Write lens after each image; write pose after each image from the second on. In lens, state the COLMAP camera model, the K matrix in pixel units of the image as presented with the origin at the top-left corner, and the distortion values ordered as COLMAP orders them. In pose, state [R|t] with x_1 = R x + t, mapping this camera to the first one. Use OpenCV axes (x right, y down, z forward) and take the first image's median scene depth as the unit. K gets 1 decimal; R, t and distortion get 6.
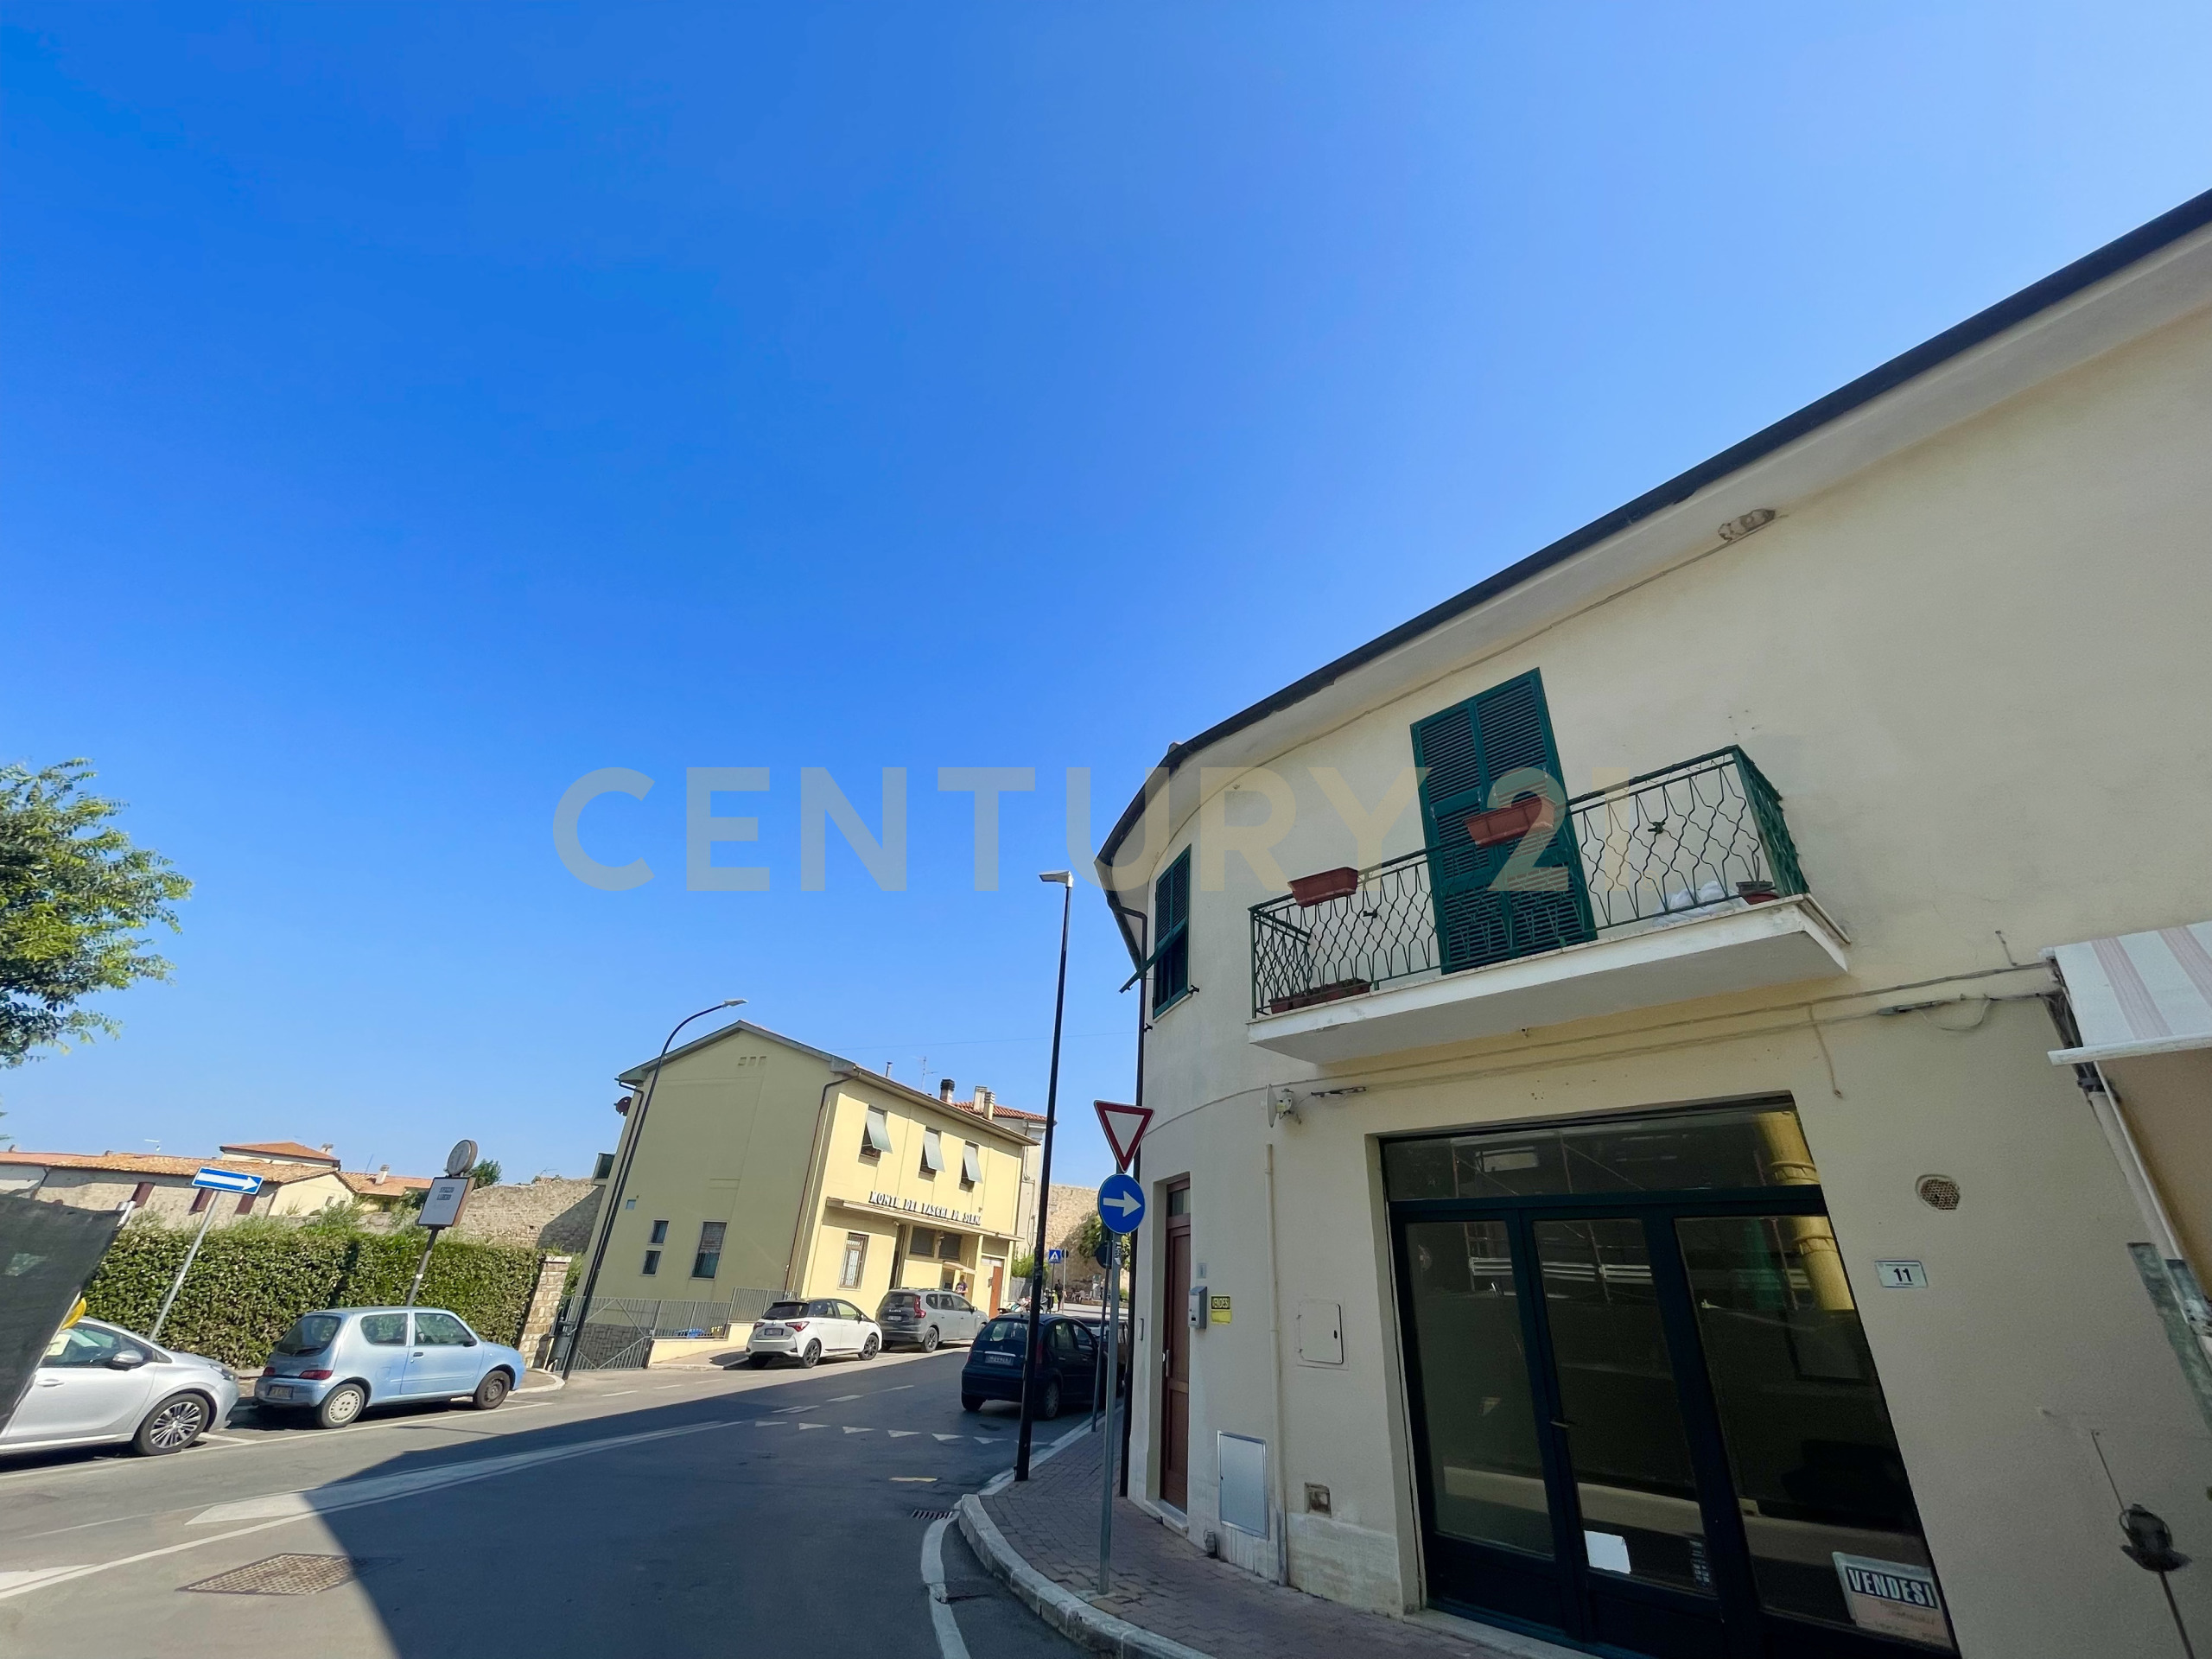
lens RADIAL K [[896.0, 0, 1103.2], [0, 896.0, 826.8], [0, 0, 1]] dist [-0.001939, -0.000555]
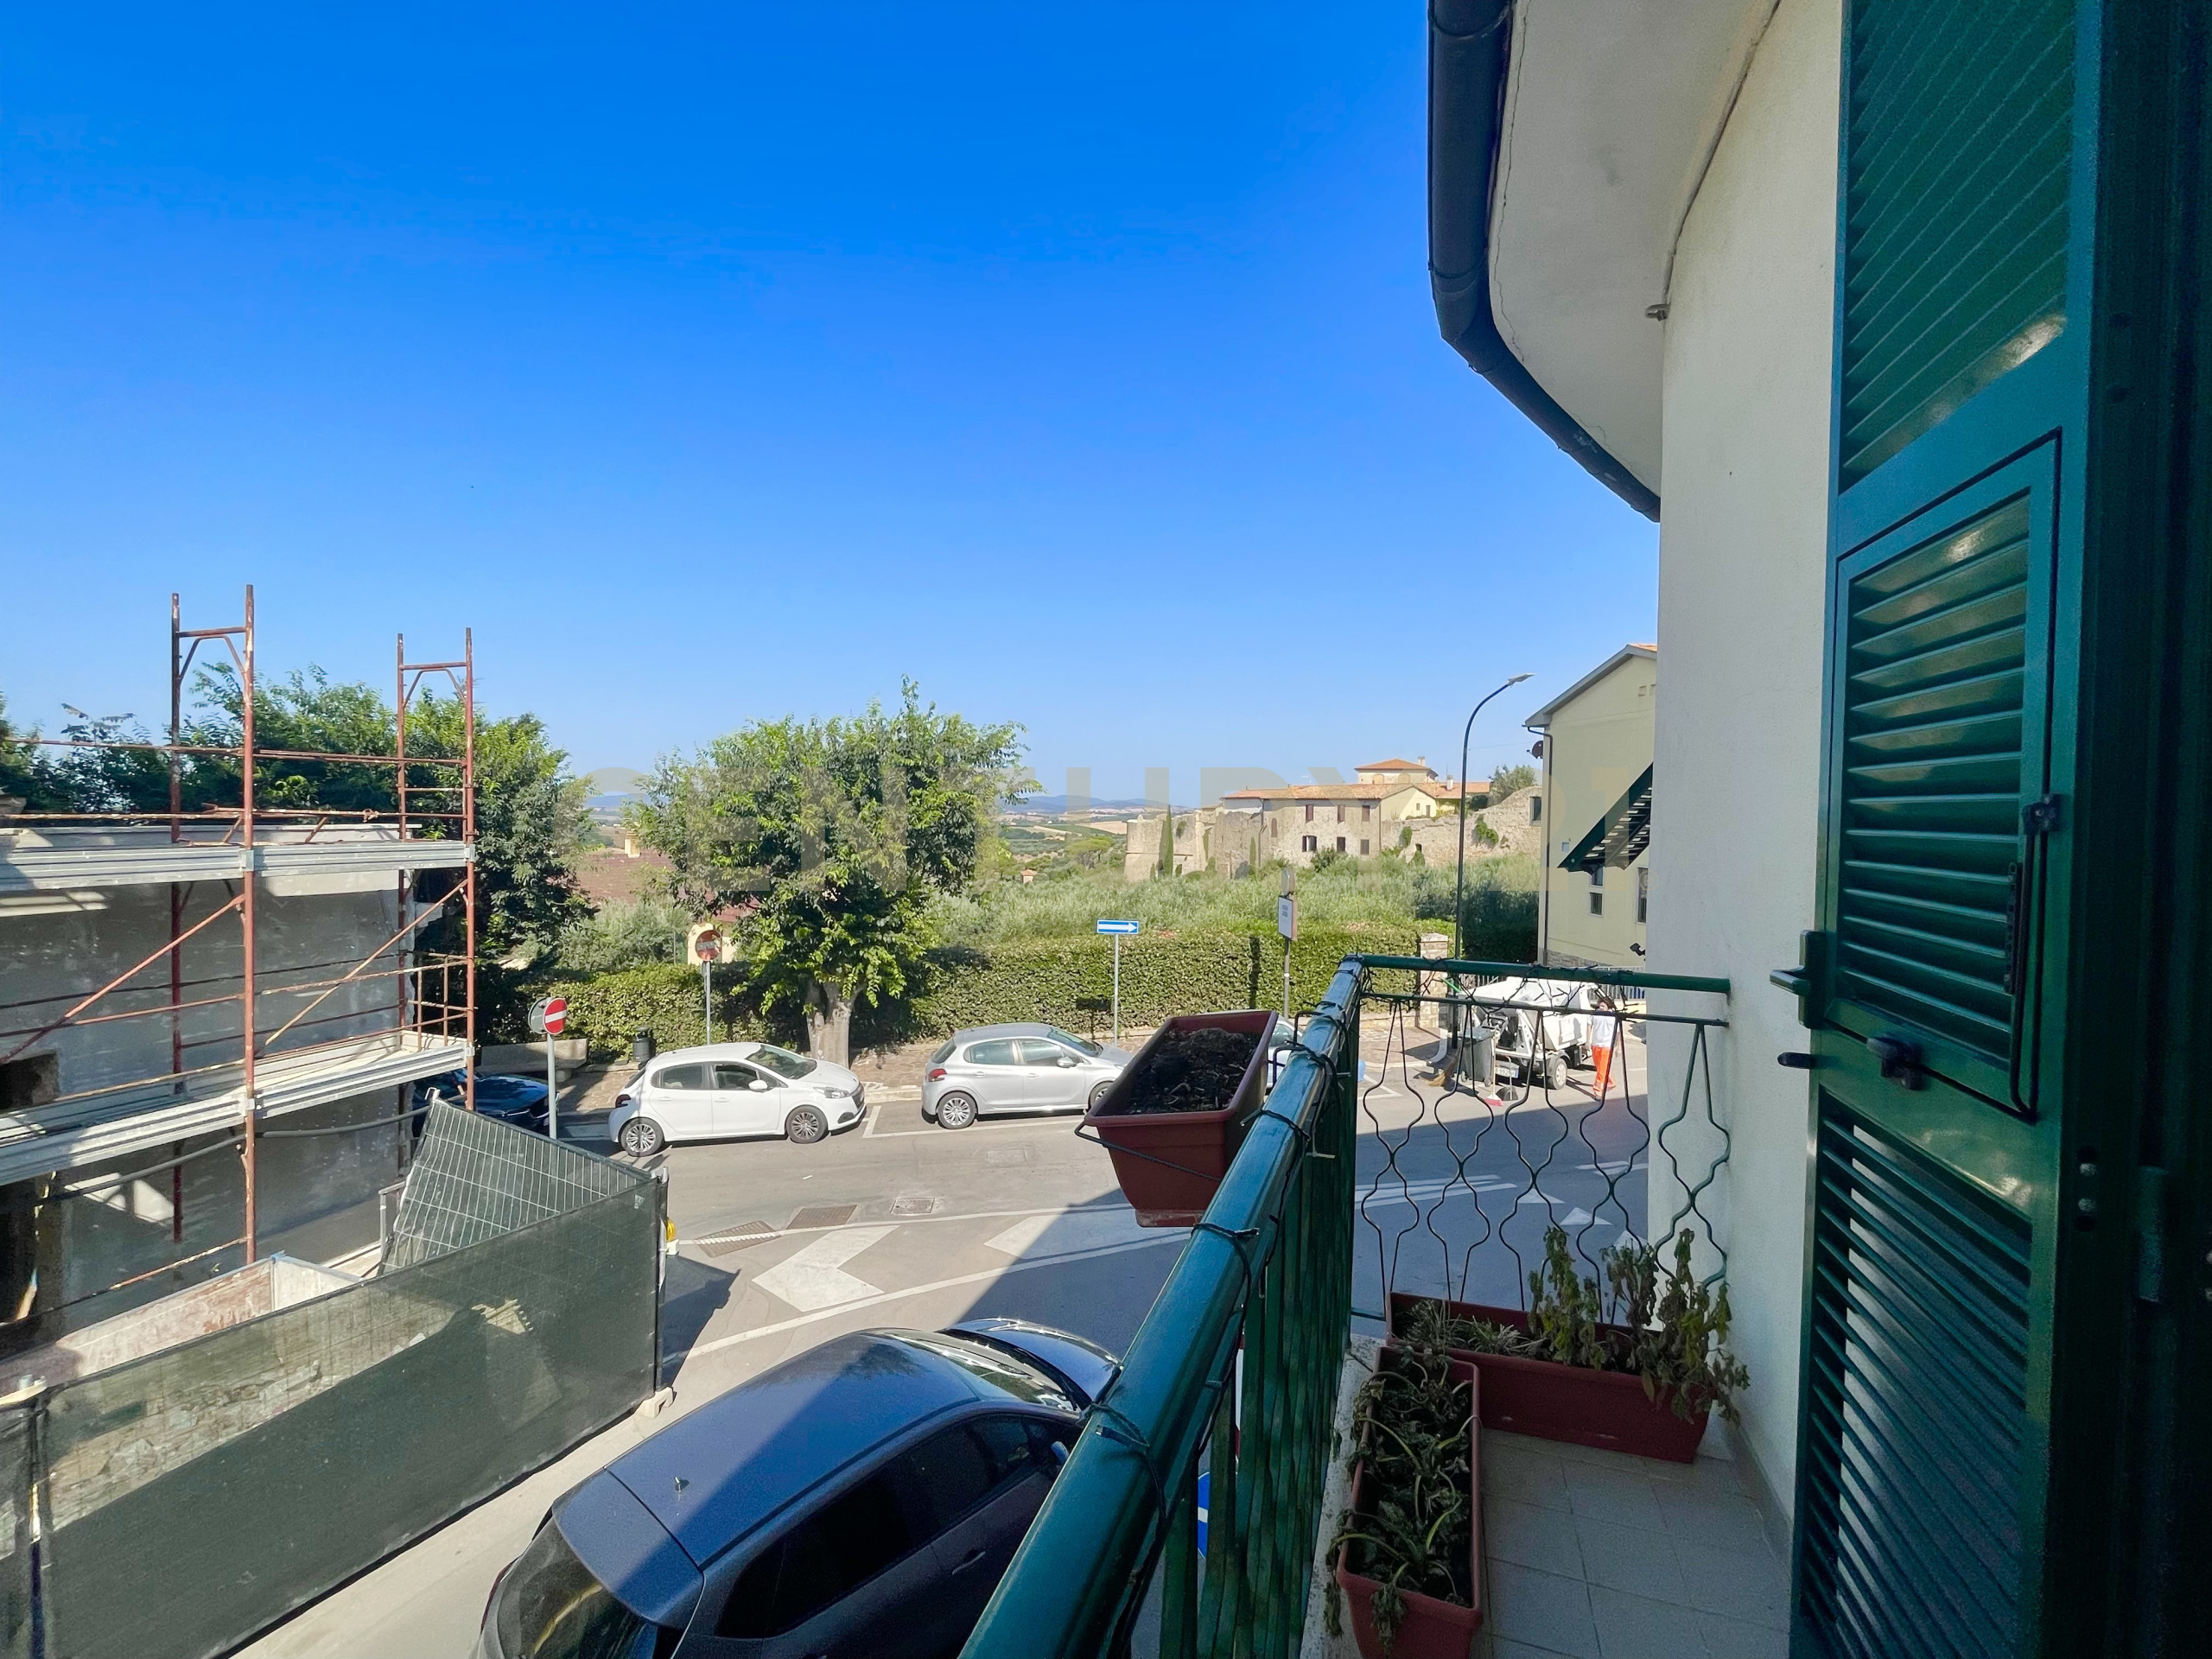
lens RADIAL K [[896.0, 0, 1103.2], [0, 896.0, 826.8], [0, 0, 1]] dist [-0.001939, -0.000555]
pose [[0.480210, -0.031126, -0.876601, 0.091308], [0.424480, 0.882802, 0.201187, -0.008962], [0.767603, -0.468712, 0.437143, 0.202210]]
